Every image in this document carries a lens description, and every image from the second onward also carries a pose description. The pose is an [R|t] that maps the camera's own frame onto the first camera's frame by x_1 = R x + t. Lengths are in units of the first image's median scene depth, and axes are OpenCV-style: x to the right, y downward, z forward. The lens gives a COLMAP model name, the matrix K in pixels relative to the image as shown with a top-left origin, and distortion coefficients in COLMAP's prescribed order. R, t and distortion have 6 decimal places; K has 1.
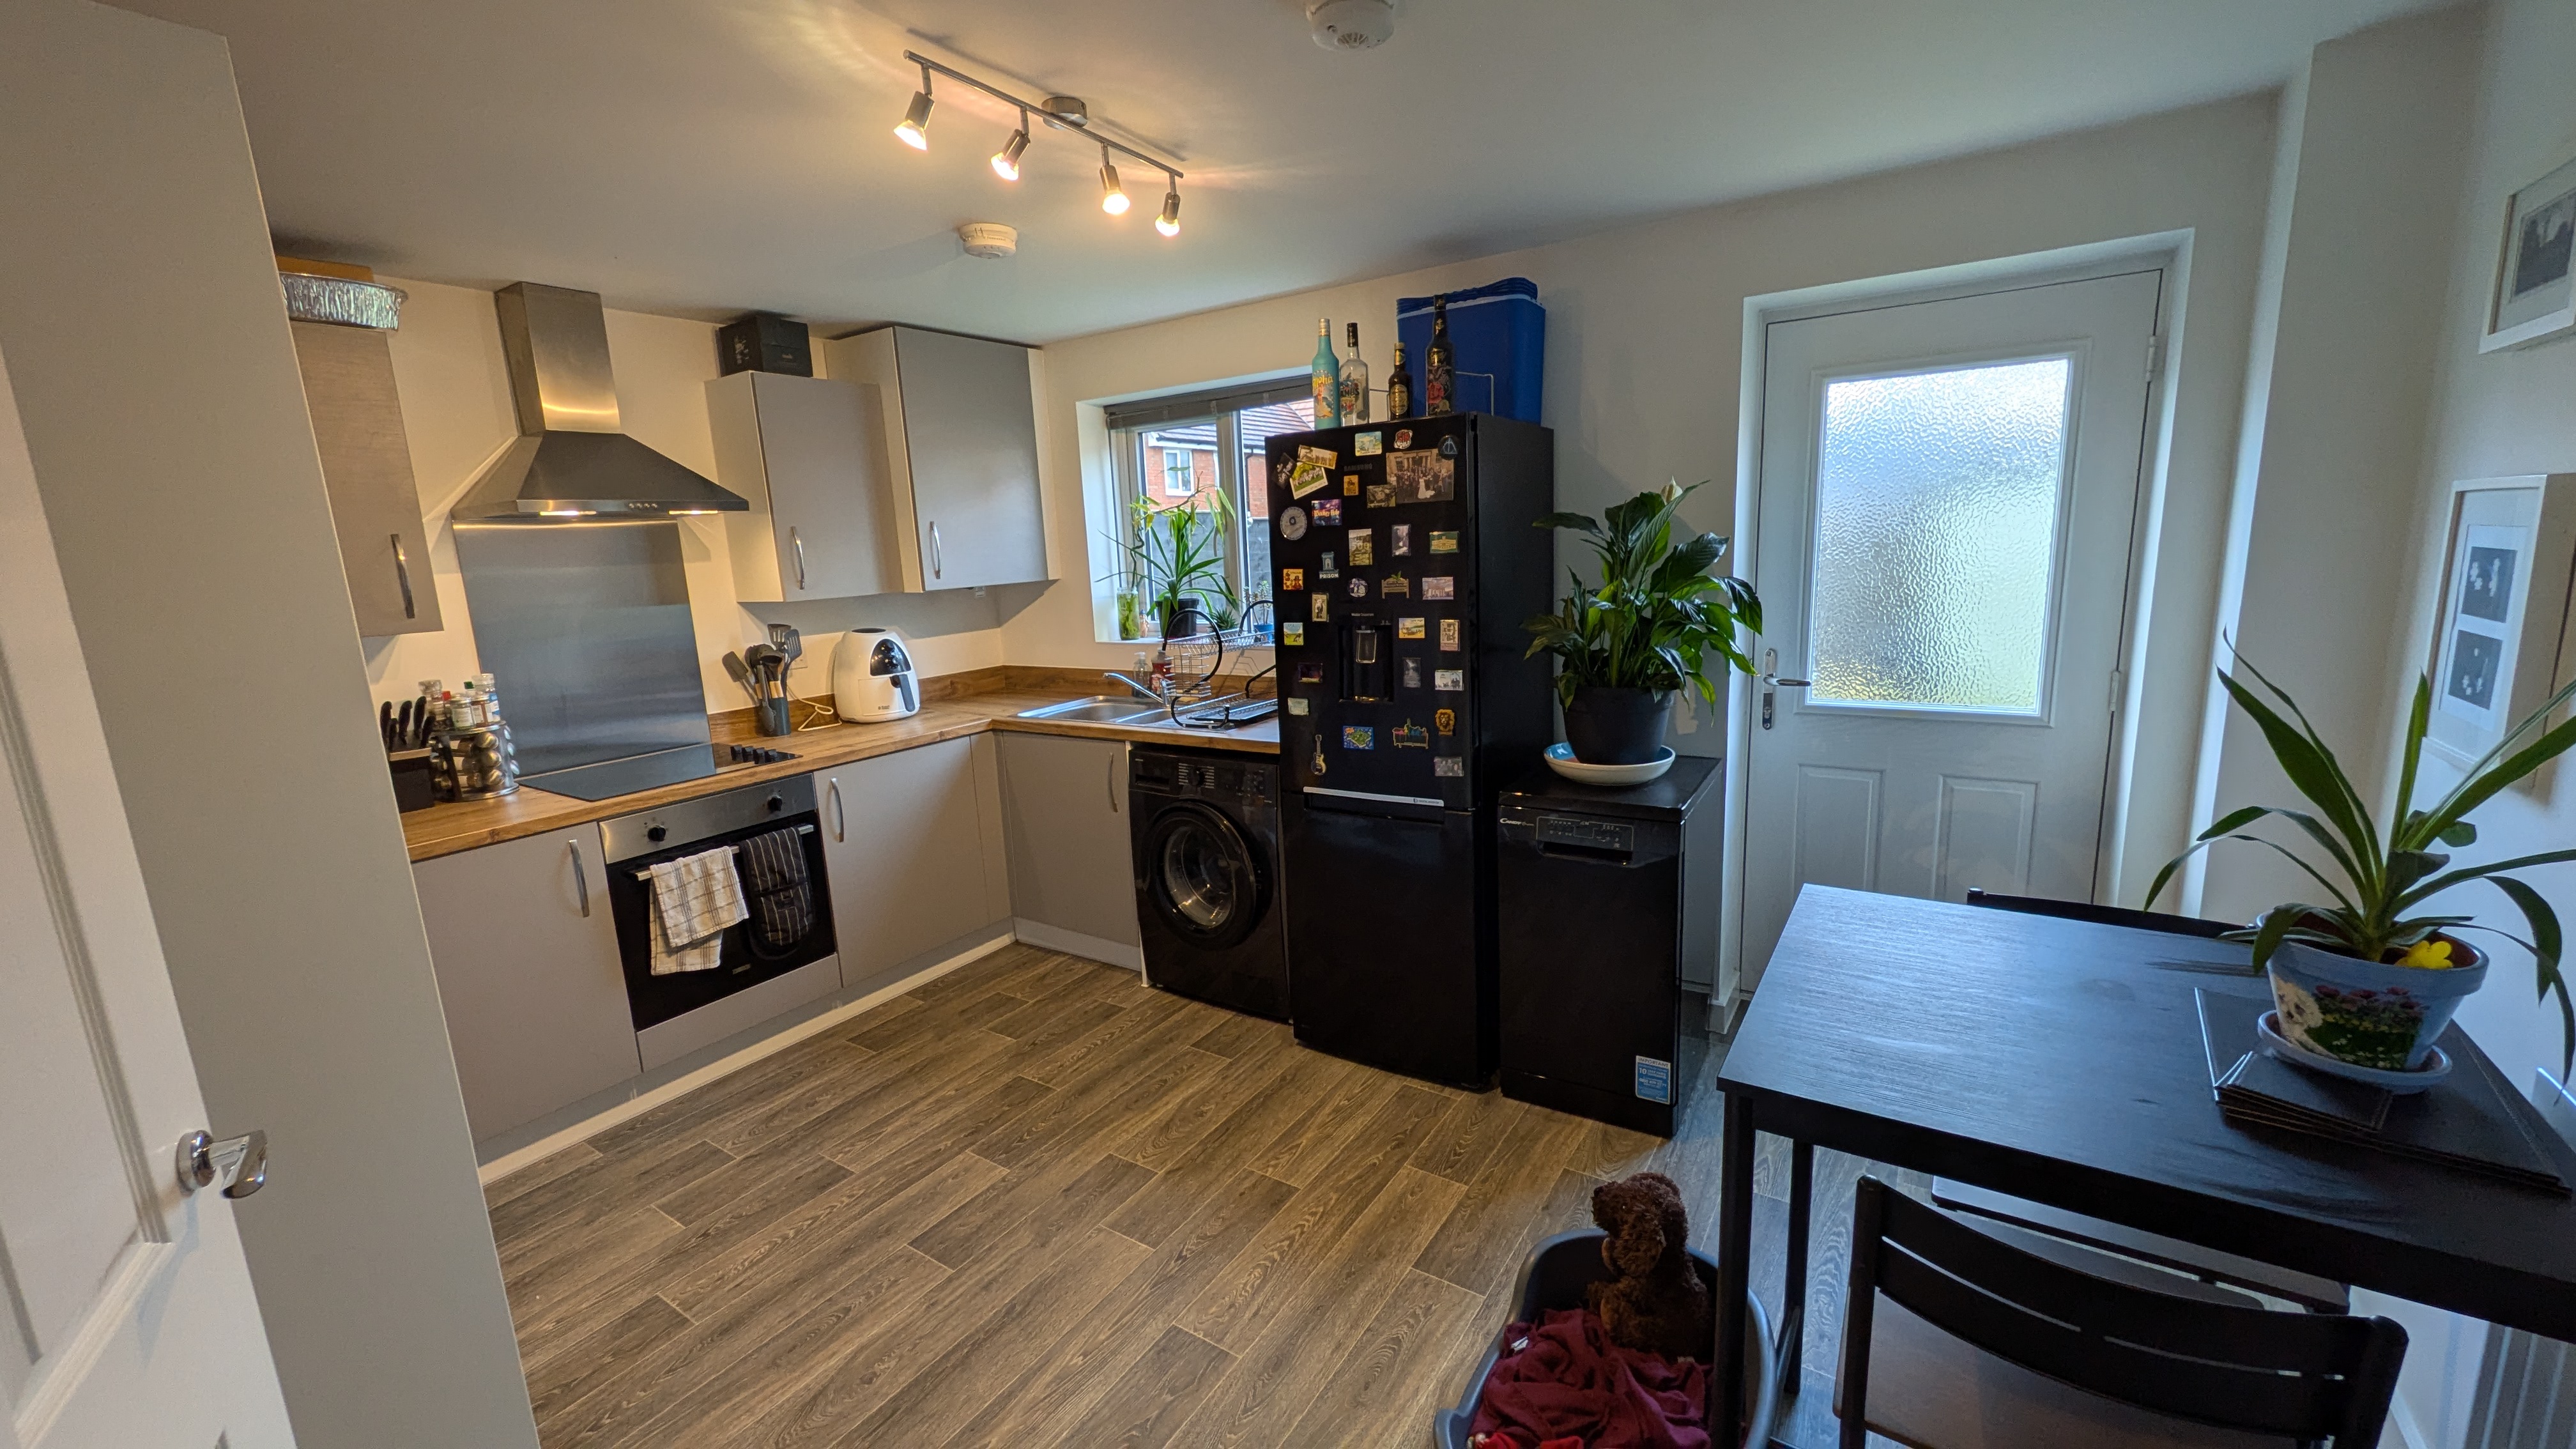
lens RADIAL K [[996.7, 0, 1288.0], [0, 996.7, 724.5], [0, 0, 1]] dist [-0.000365, -0.000088]
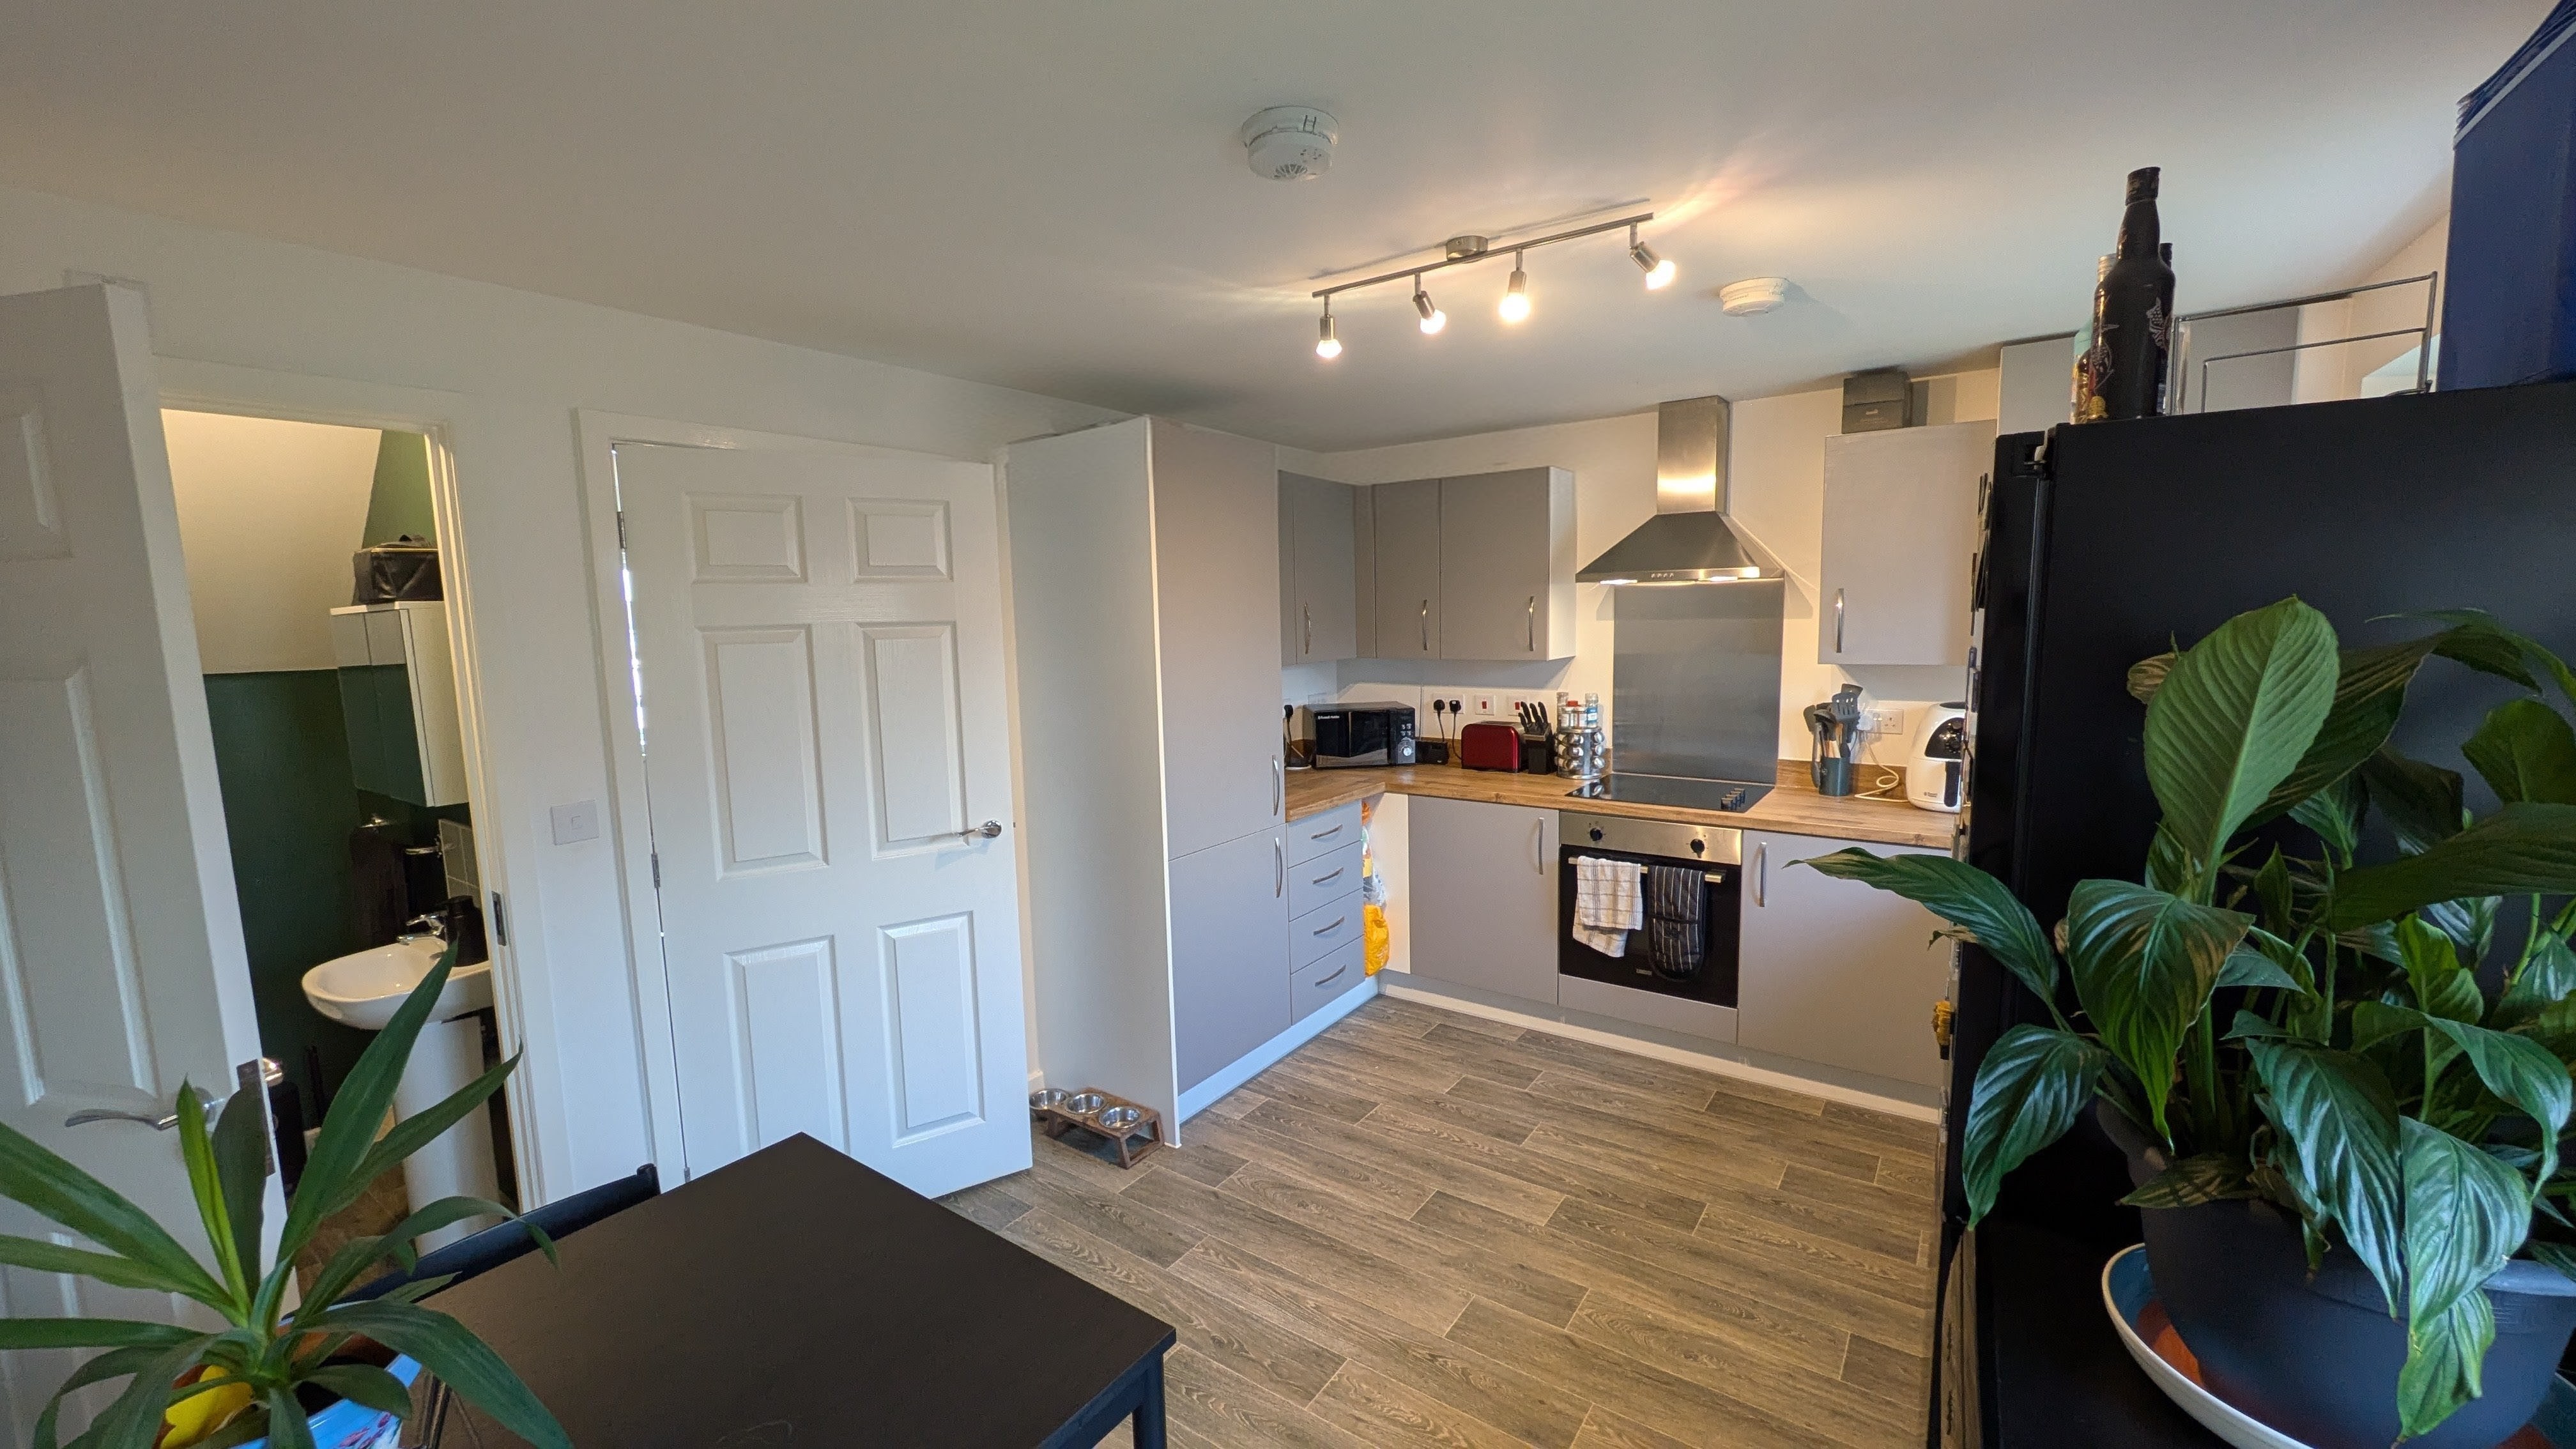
lens RADIAL K [[996.7, 0, 1288.0], [0, 996.7, 724.5], [0, 0, 1]] dist [-0.000365, -0.000088]
pose [[-0.021844, 0.163540, -0.986295, 0.634183], [-0.162914, 0.972762, 0.164905, -0.180535], [0.986398, 0.164283, 0.005394, 0.612659]]
